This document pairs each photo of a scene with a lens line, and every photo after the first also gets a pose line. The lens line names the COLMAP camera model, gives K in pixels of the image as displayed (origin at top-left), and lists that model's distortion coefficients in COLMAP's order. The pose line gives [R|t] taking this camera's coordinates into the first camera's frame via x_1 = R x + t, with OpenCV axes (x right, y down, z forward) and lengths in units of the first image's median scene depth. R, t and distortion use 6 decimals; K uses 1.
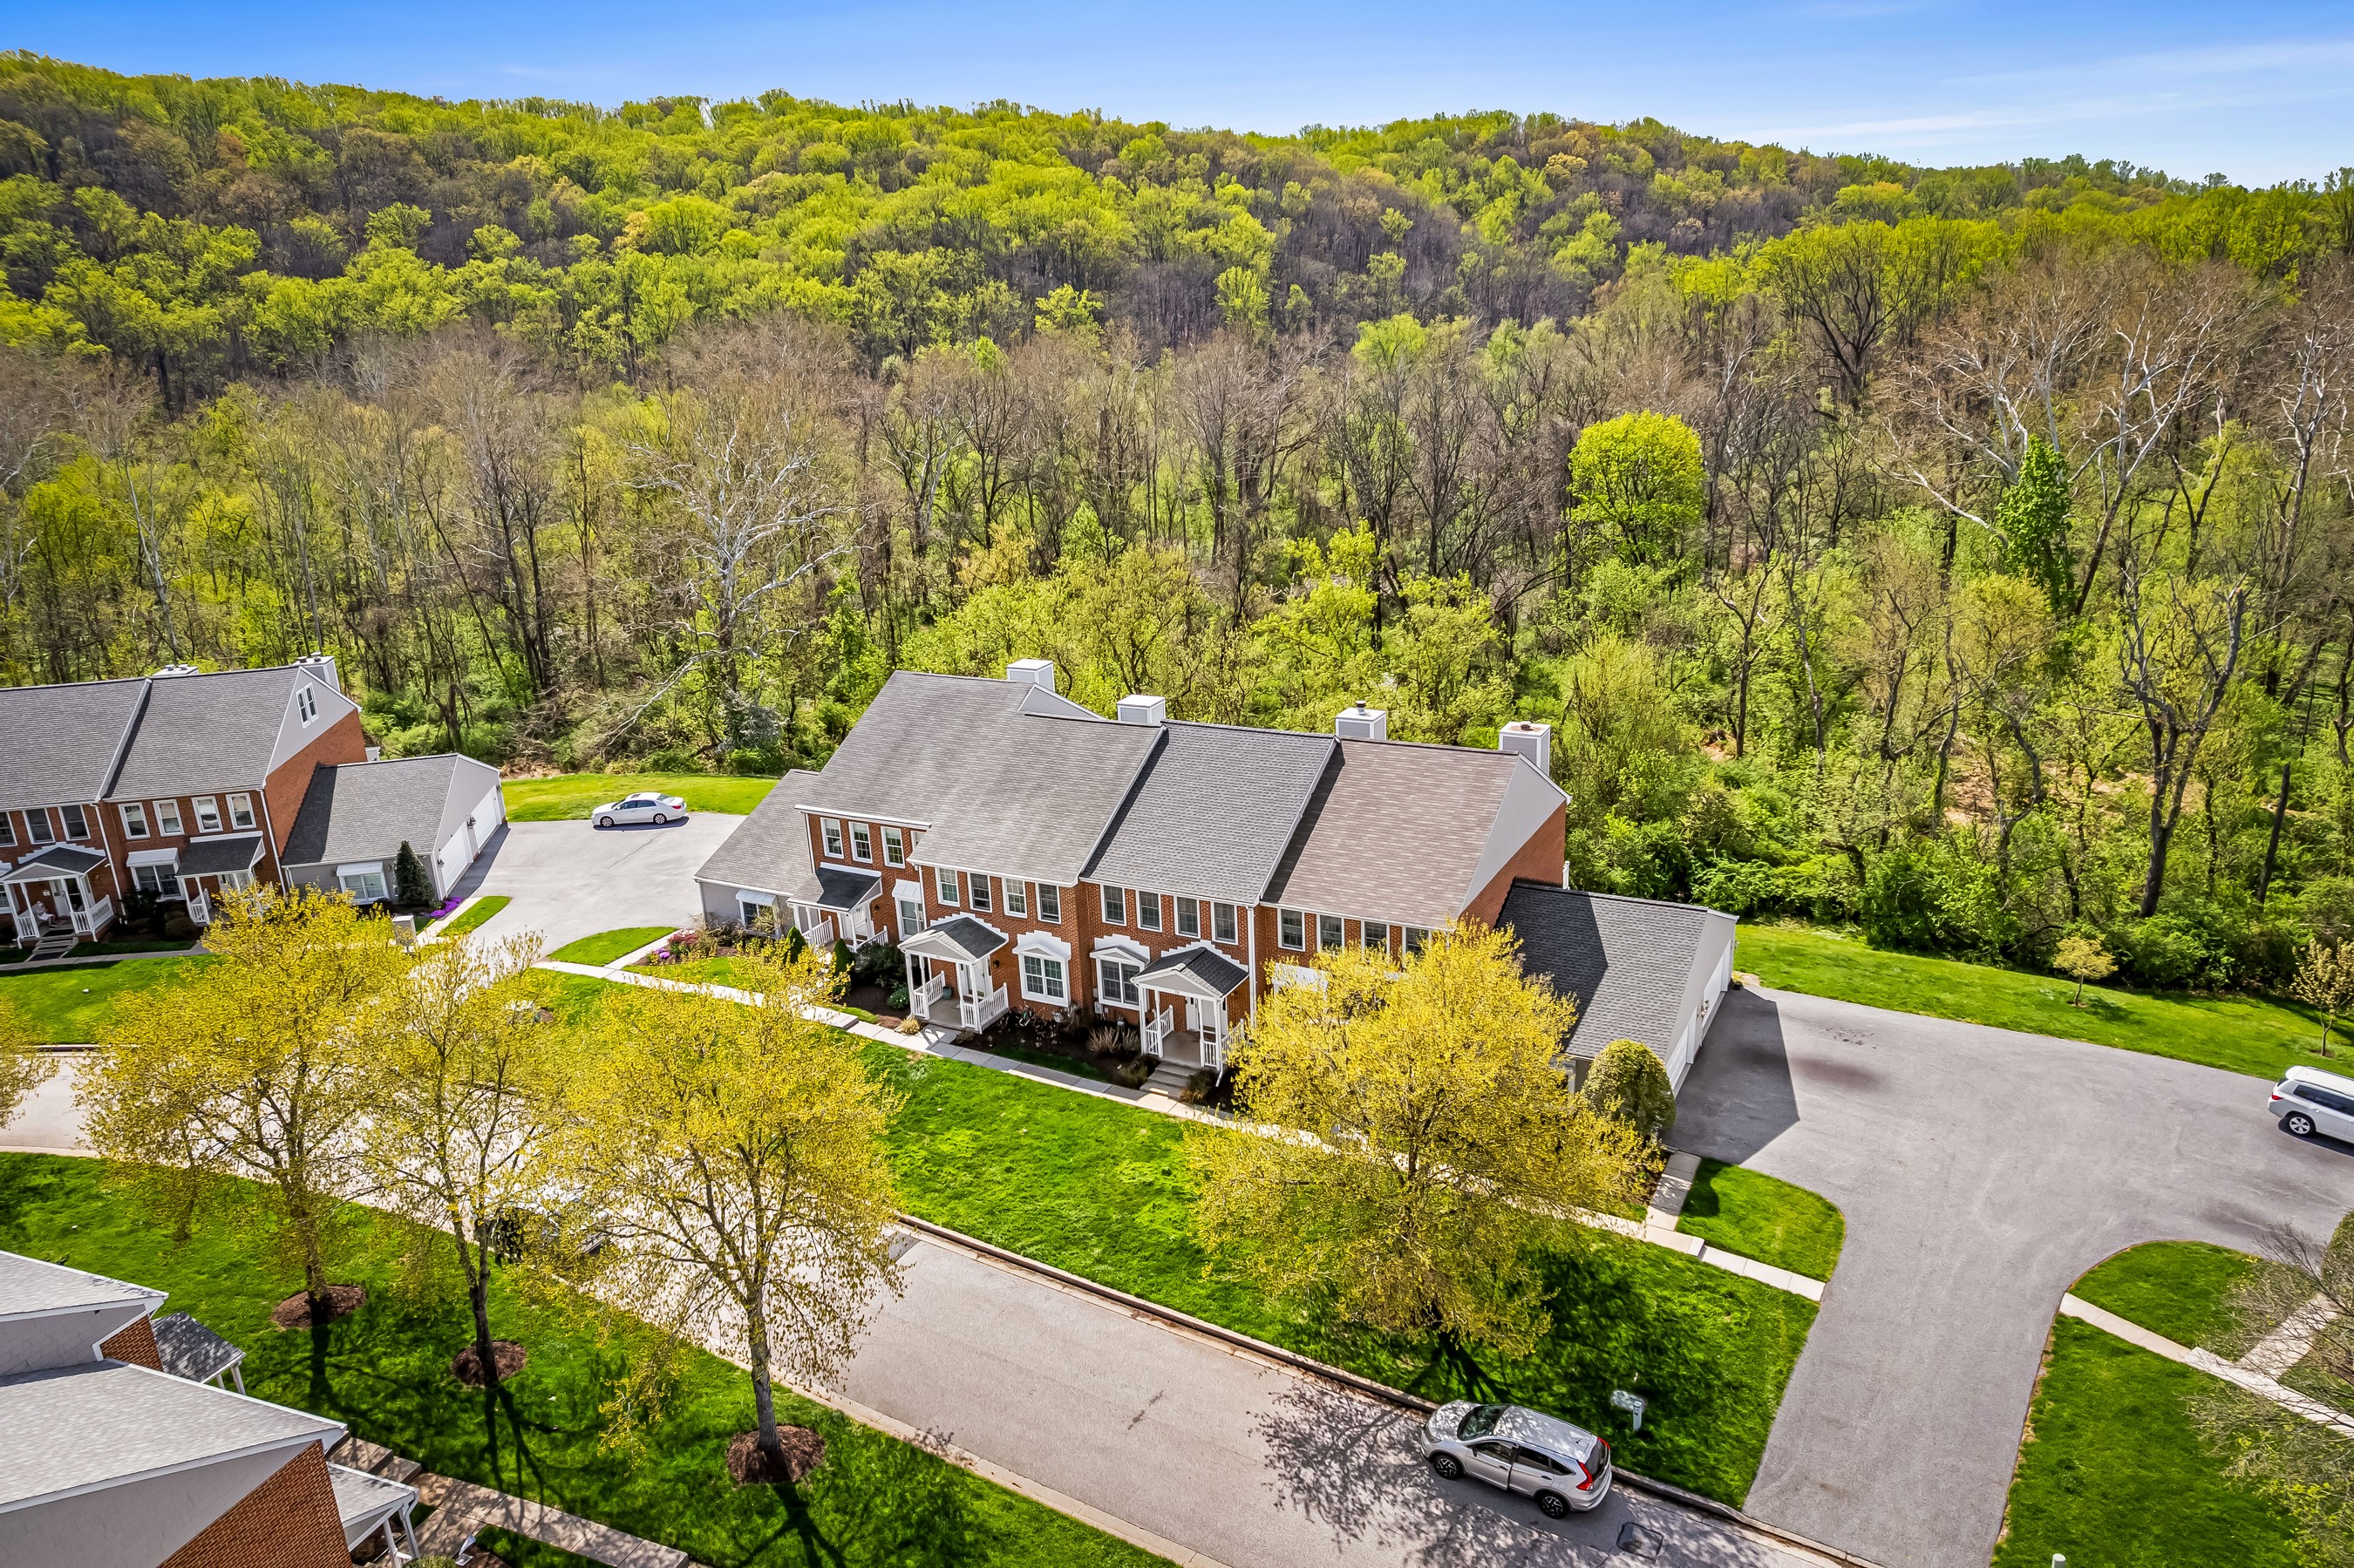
lens RADIAL K [[1586.2, 0, 1175.3], [0, 1586.2, 794.5], [0, 0, 1]] dist [-0.049443, 0.020494]
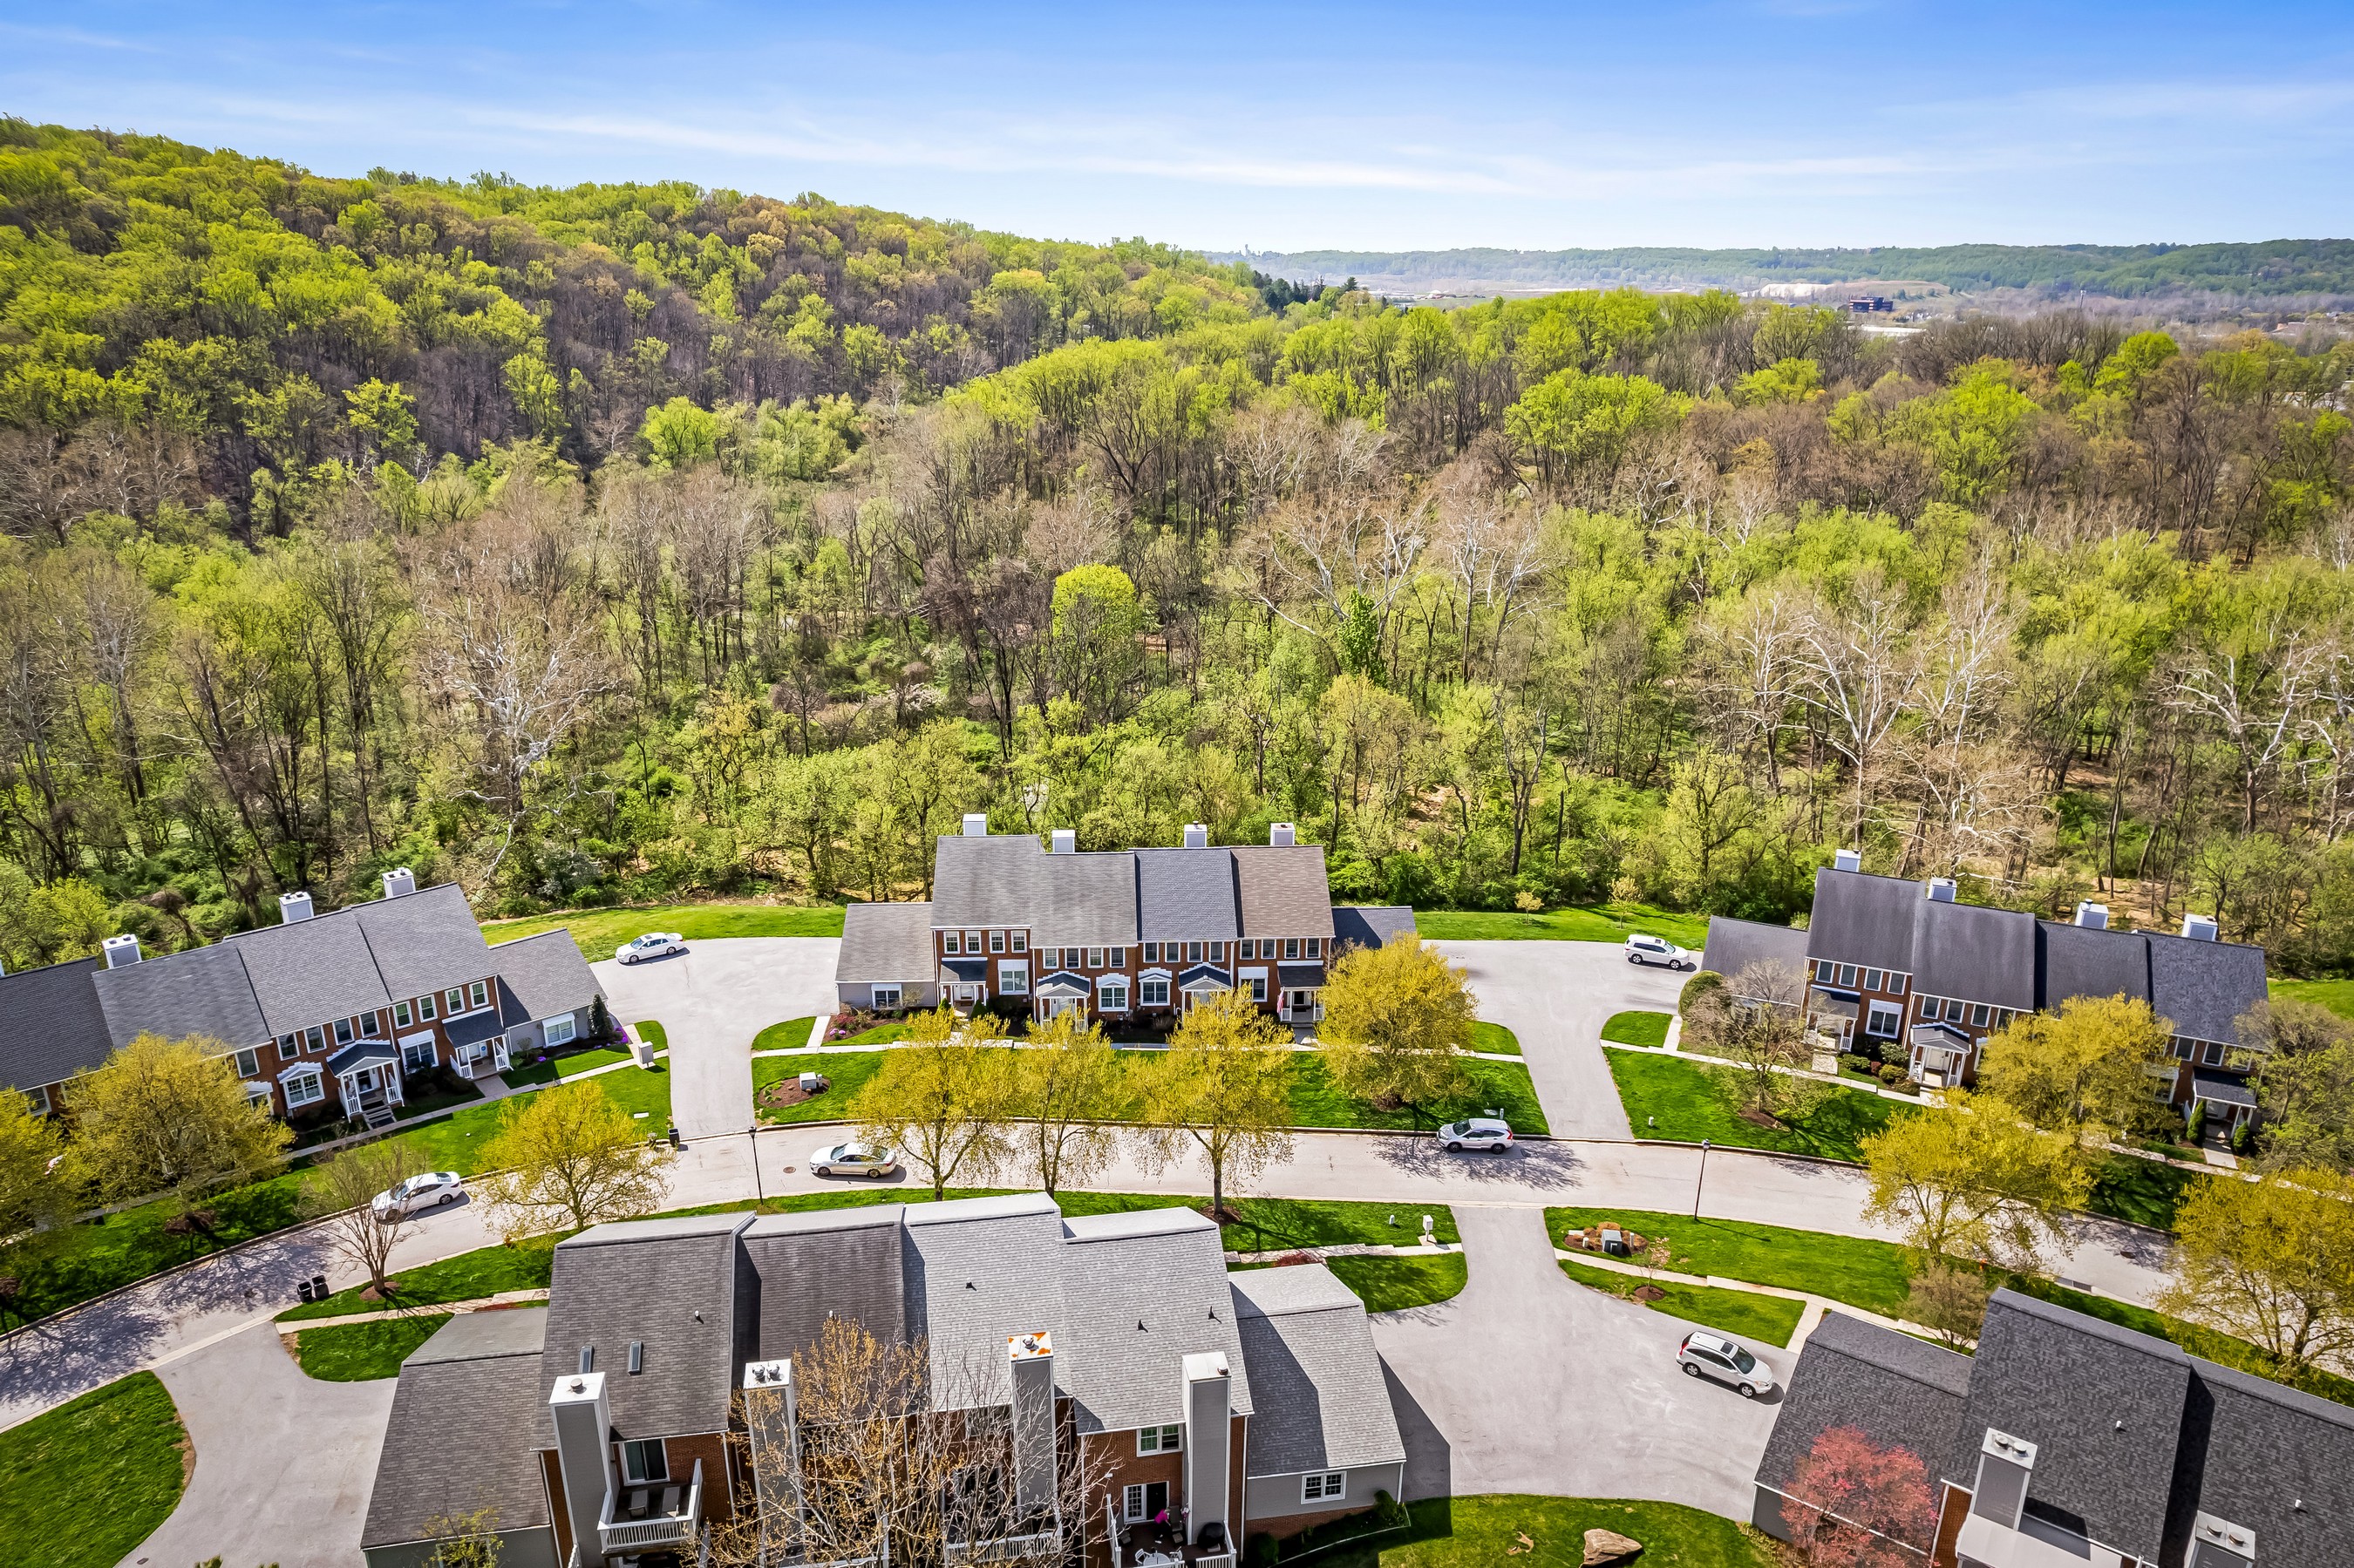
lens RADIAL K [[1499.3, 0, 1171.0], [0, 1499.3, 784.3], [0, 0, 1]] dist [-0.058079, 0.038630]
pose [[0.860924, -0.112731, 0.496086, -0.830282], [0.115070, 0.993018, 0.025959, -0.163016], [-0.495549, 0.034736, 0.867885, -0.536183]]
